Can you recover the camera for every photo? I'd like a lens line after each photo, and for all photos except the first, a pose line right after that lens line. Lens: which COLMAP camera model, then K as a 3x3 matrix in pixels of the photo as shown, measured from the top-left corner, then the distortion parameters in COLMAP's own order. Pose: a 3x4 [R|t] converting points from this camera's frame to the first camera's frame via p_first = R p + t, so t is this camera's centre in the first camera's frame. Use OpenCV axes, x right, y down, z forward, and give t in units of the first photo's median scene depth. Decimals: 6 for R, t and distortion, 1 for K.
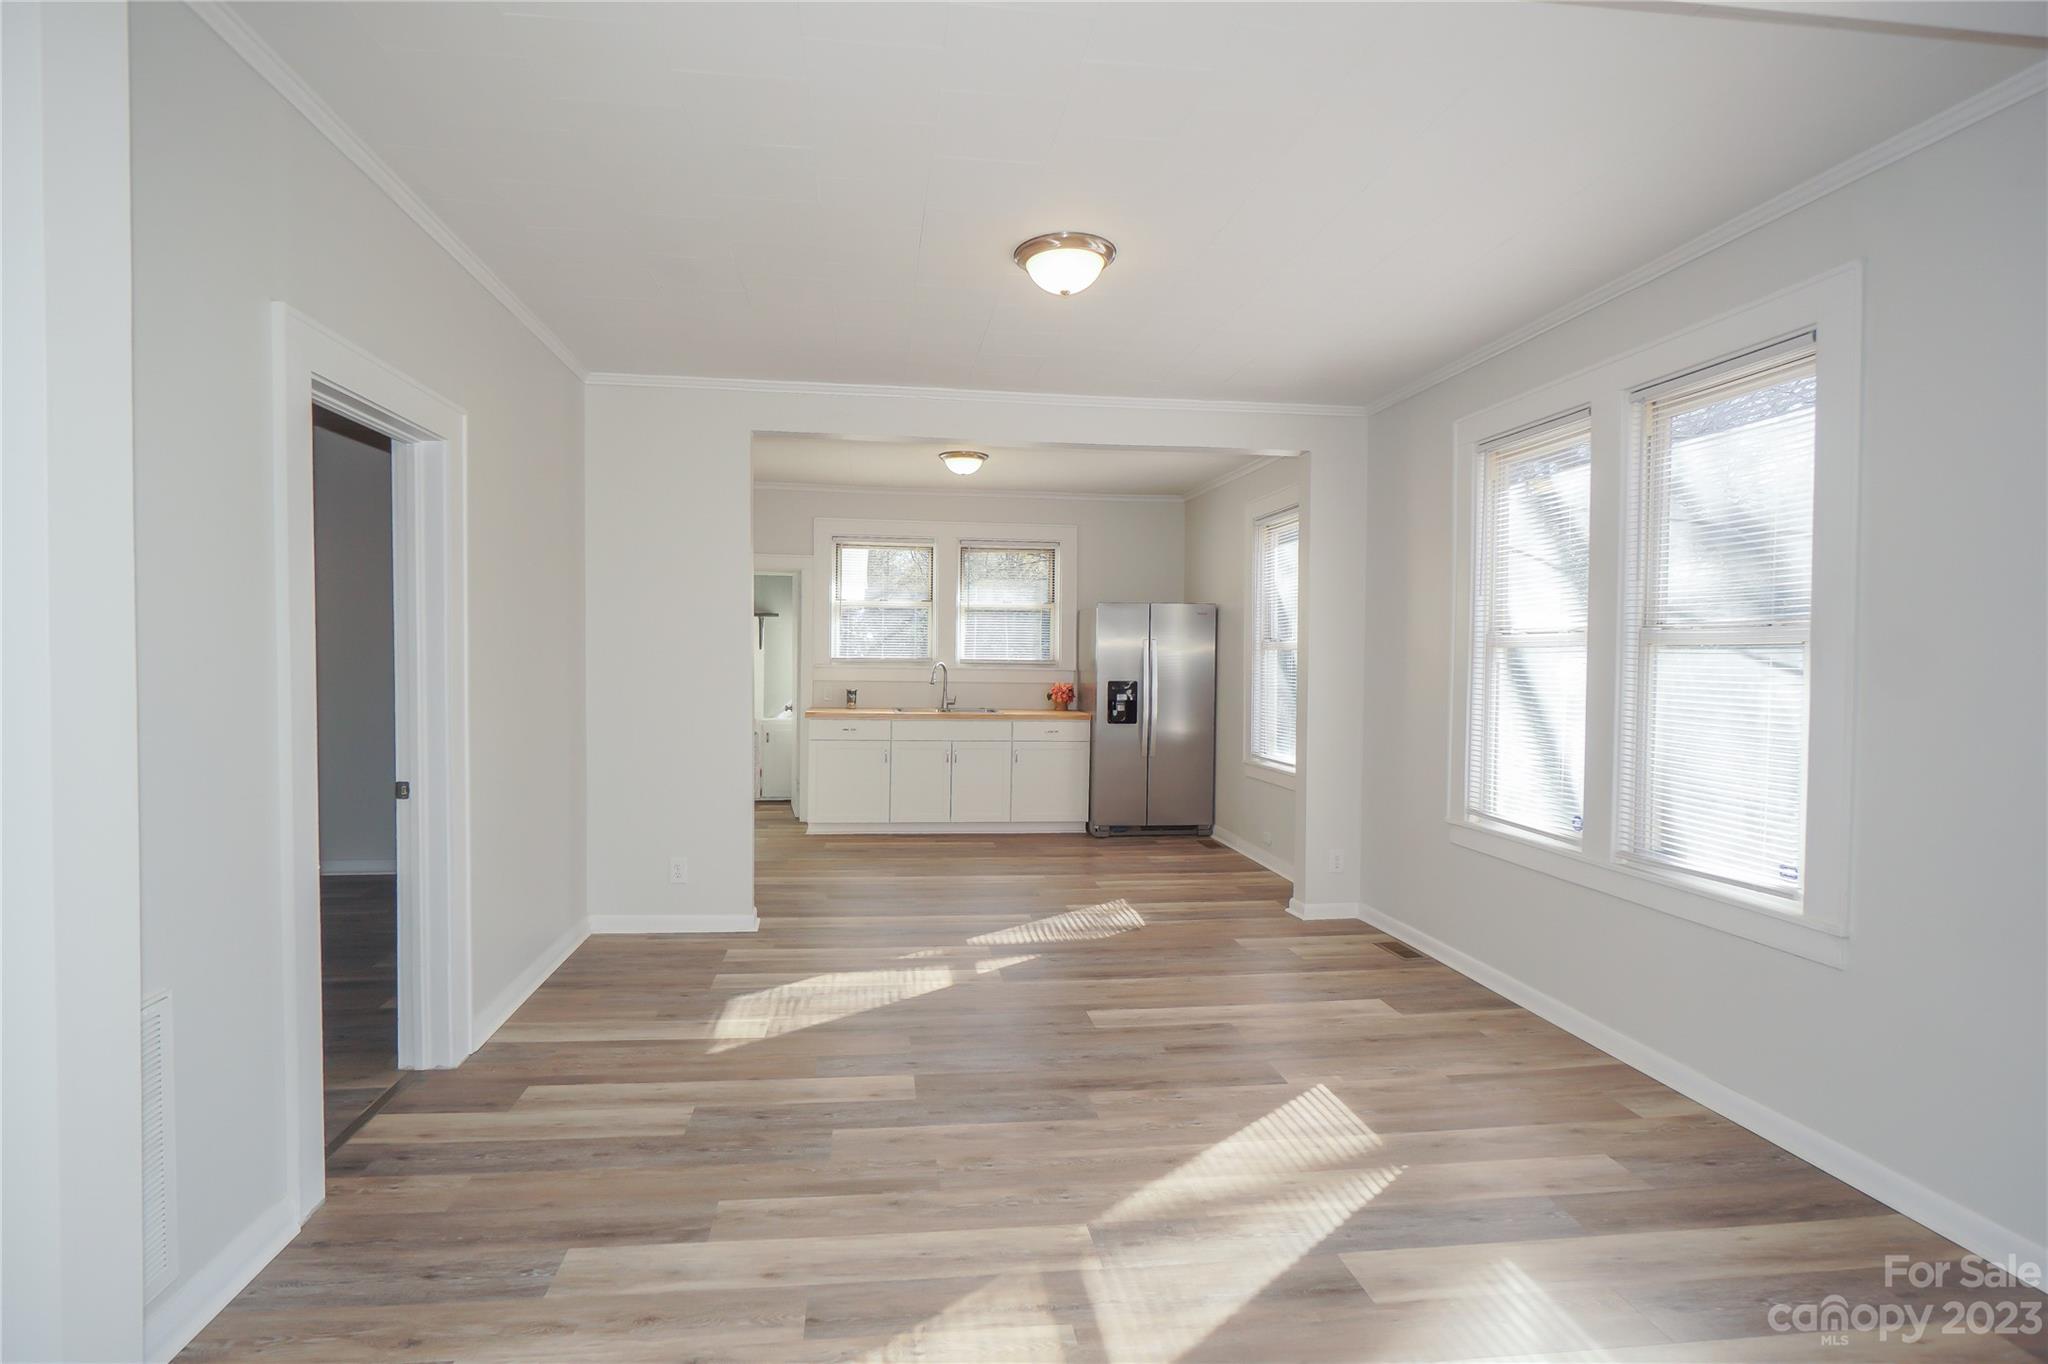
lens RADIAL K [[985.4, 0, 988.4], [0, 985.4, 687.4], [0, 0, 1]] dist [-0.010577, 0.005784]
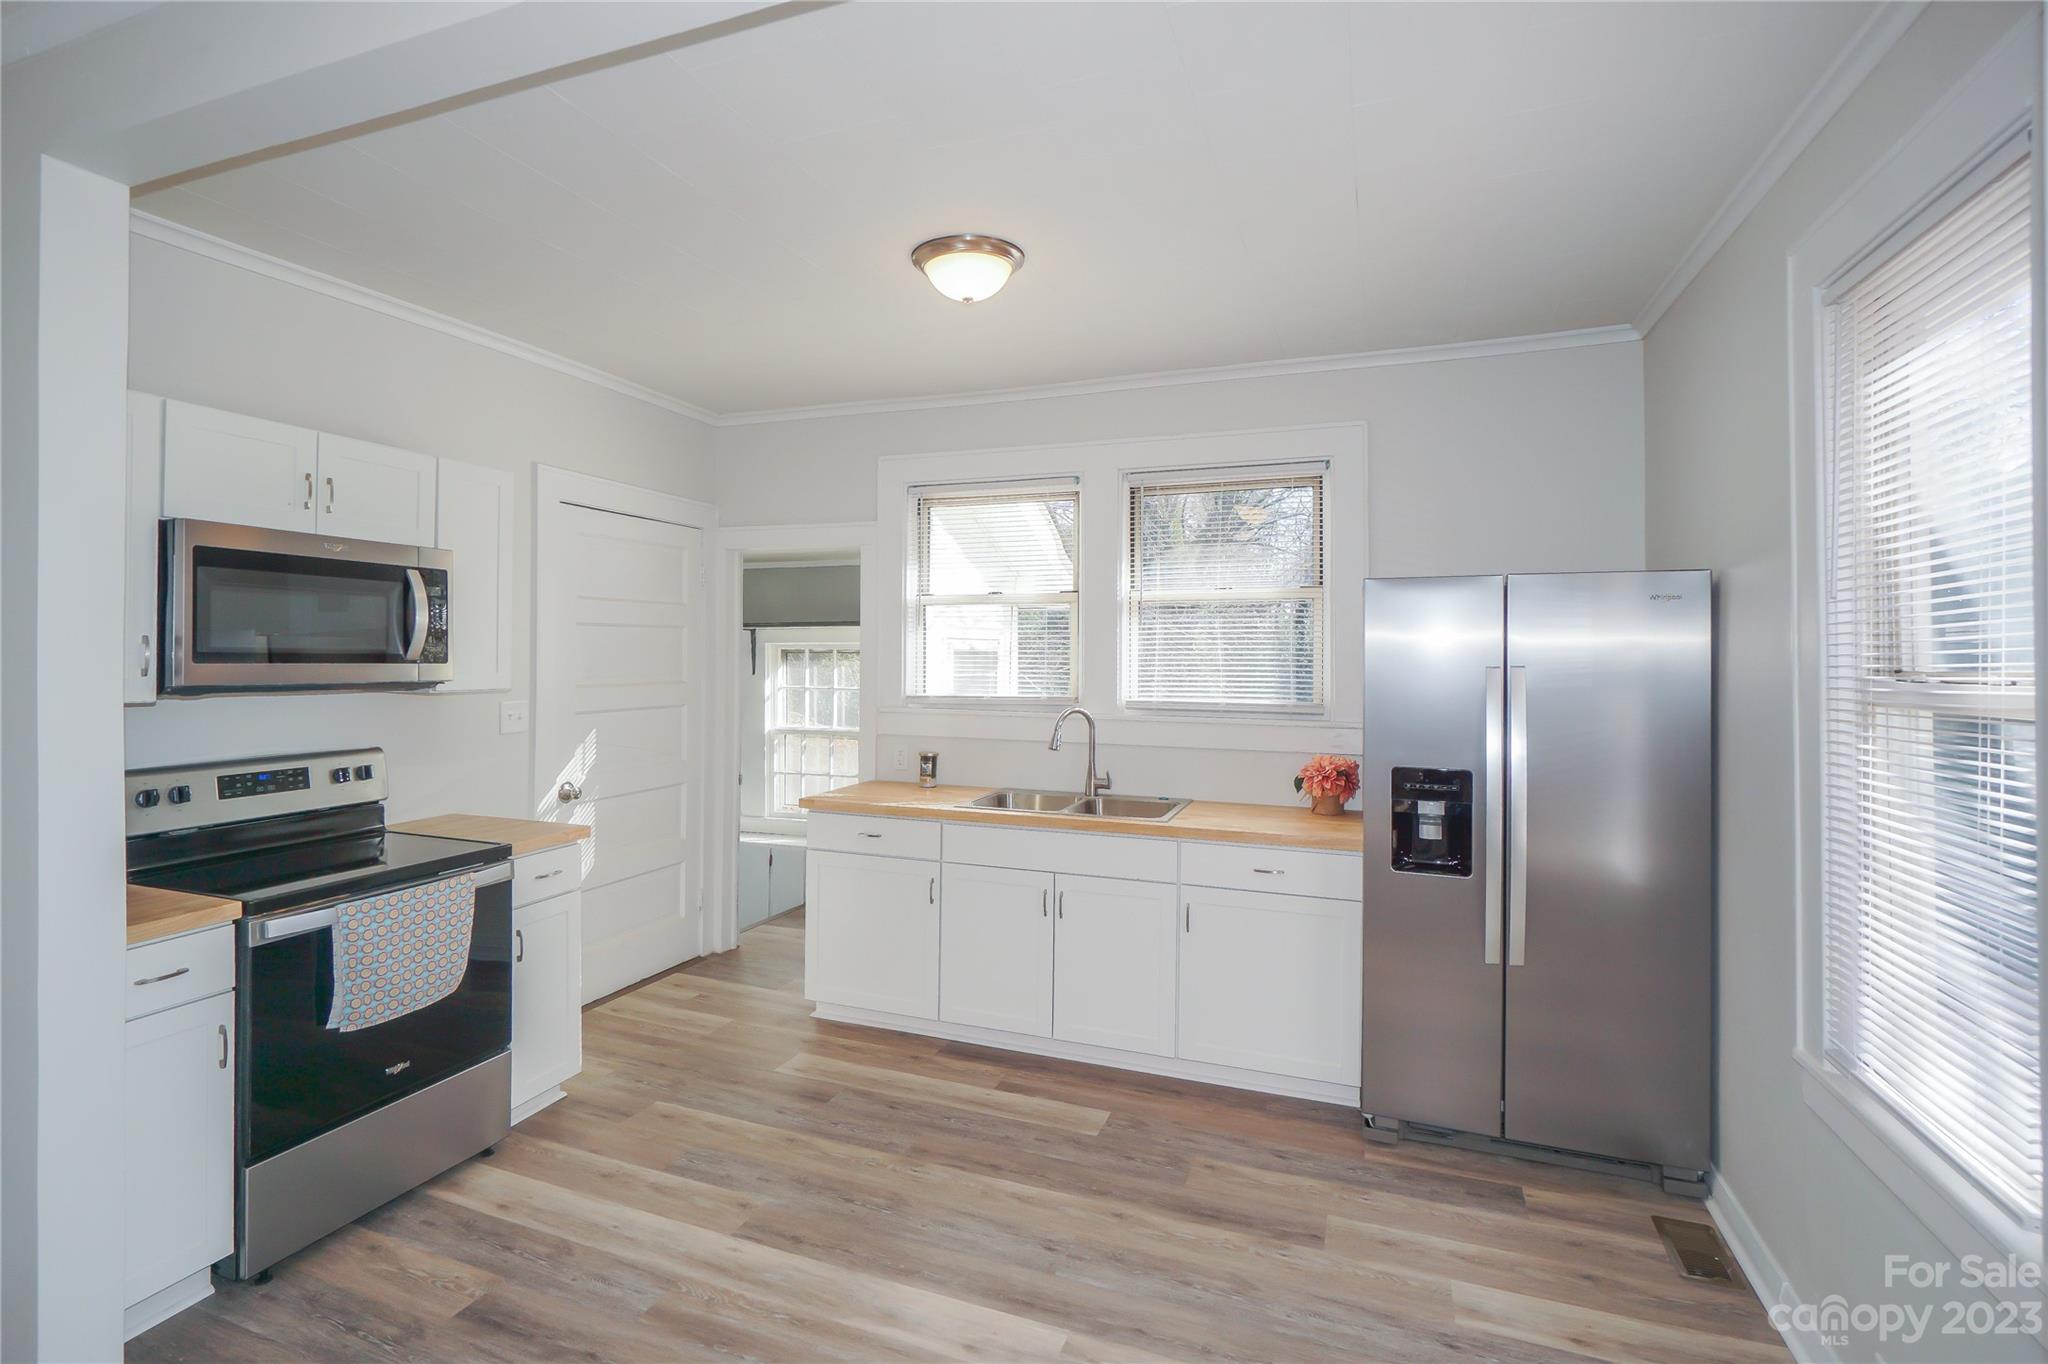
lens RADIAL K [[985.4, 0, 975.1], [0, 985.4, 657.7], [0, 0, 1]] dist [-0.010577, 0.005784]
pose [[0.870871, -0.007424, -0.491455, 0.326956], [-0.009362, 0.999454, -0.031687, -0.071105], [0.491422, 0.032196, 0.870326, 1.049931]]
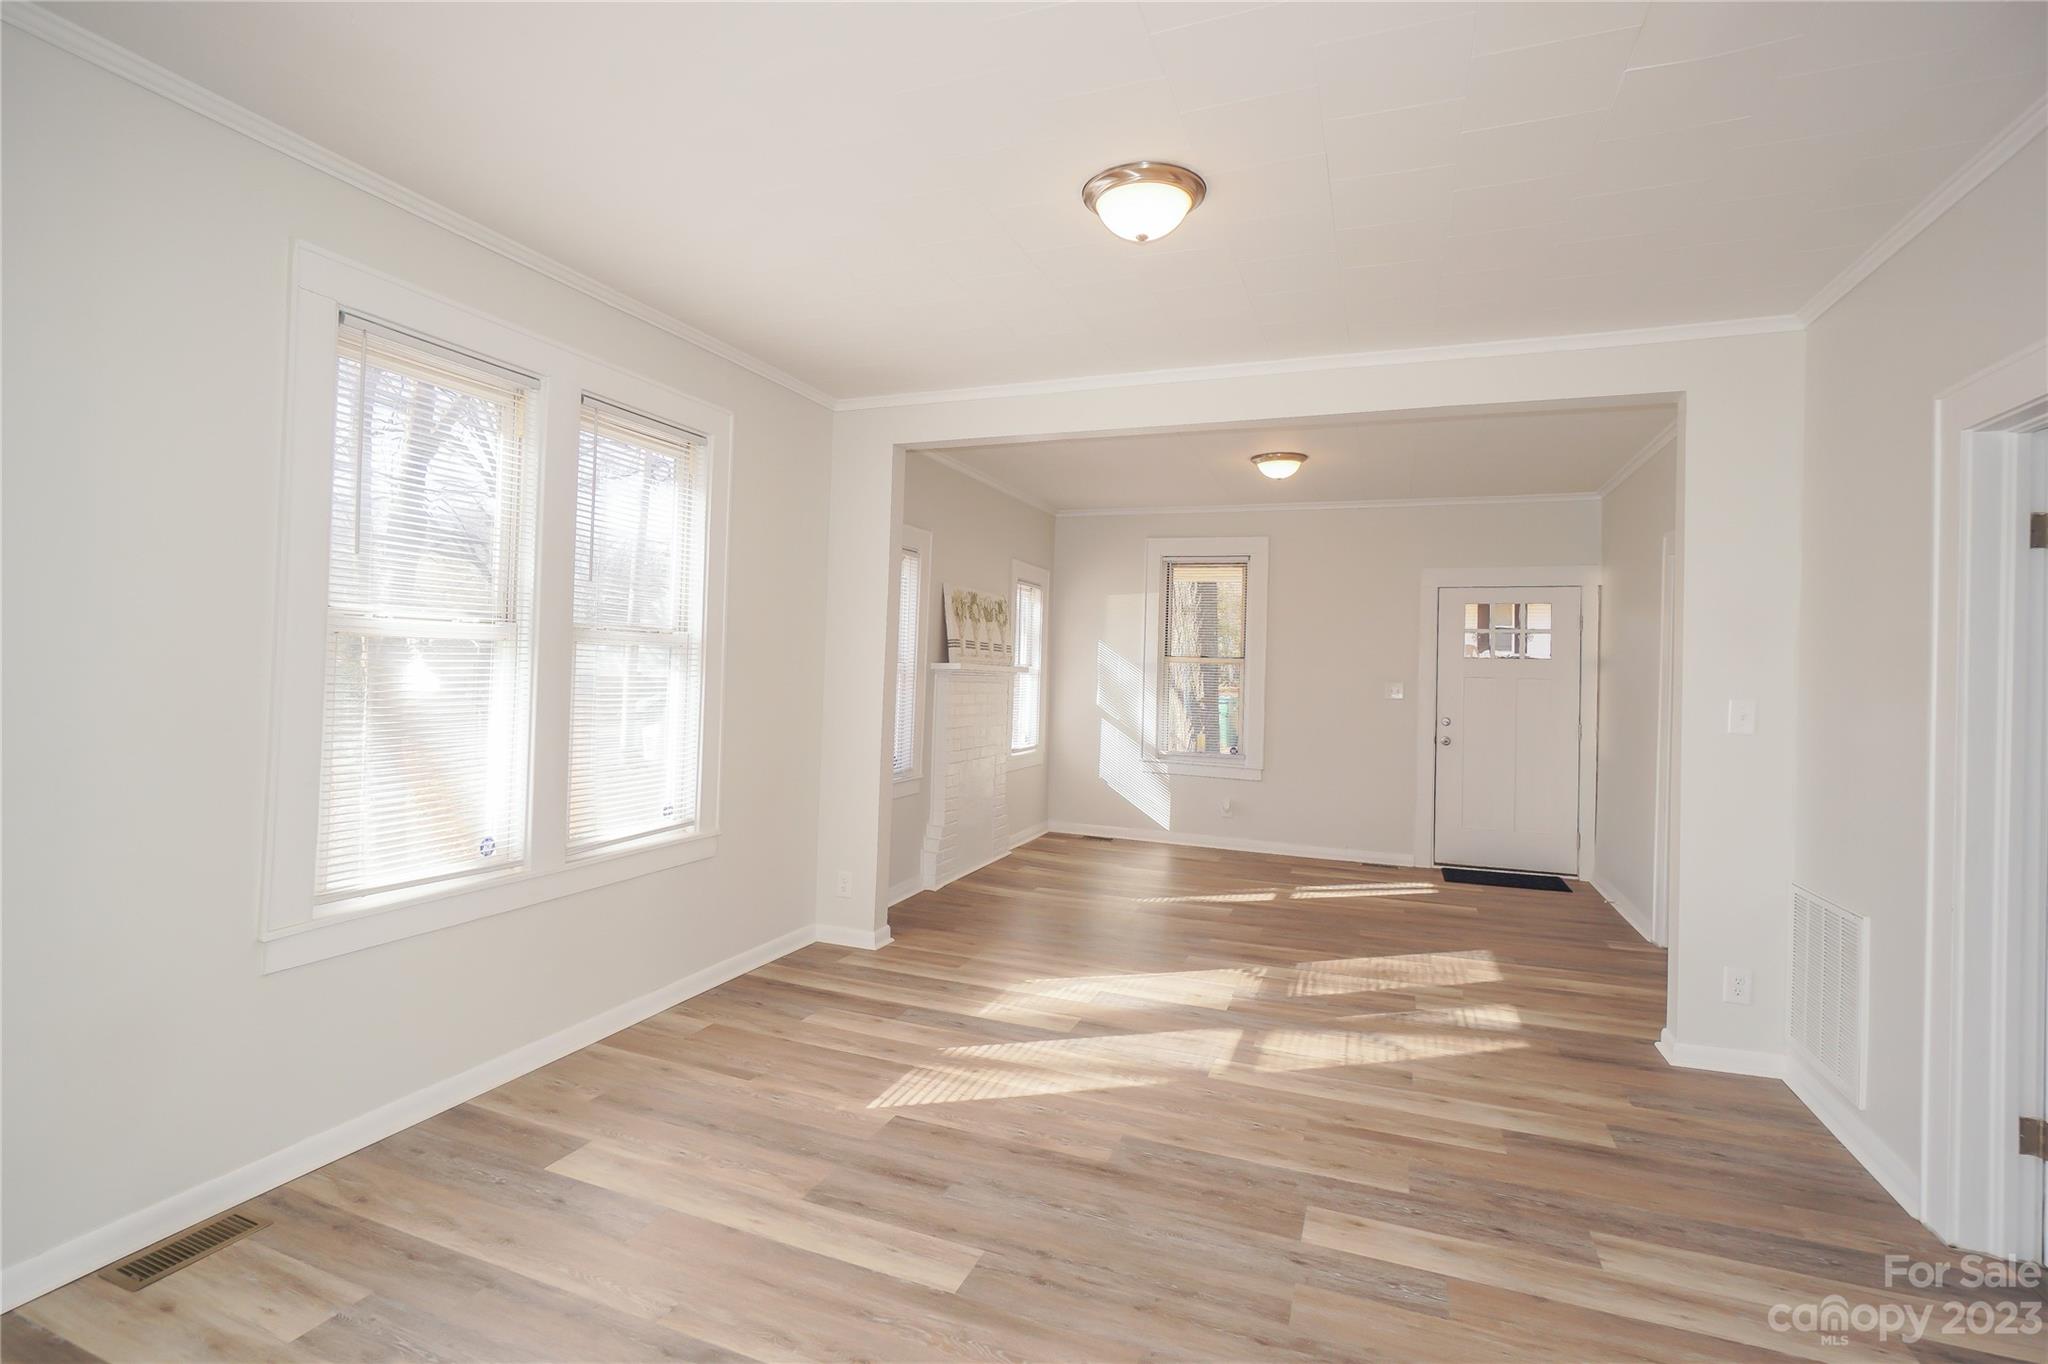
lens RADIAL K [[985.4, 0, 971.1], [0, 985.4, 646.9], [0, 0, 1]] dist [-0.010577, 0.005784]
pose [[-0.866565, -0.025022, 0.498437, -0.179622], [-0.020595, 0.999684, 0.014378, -0.053739], [-0.498639, 0.002194, -0.866807, 1.450119]]
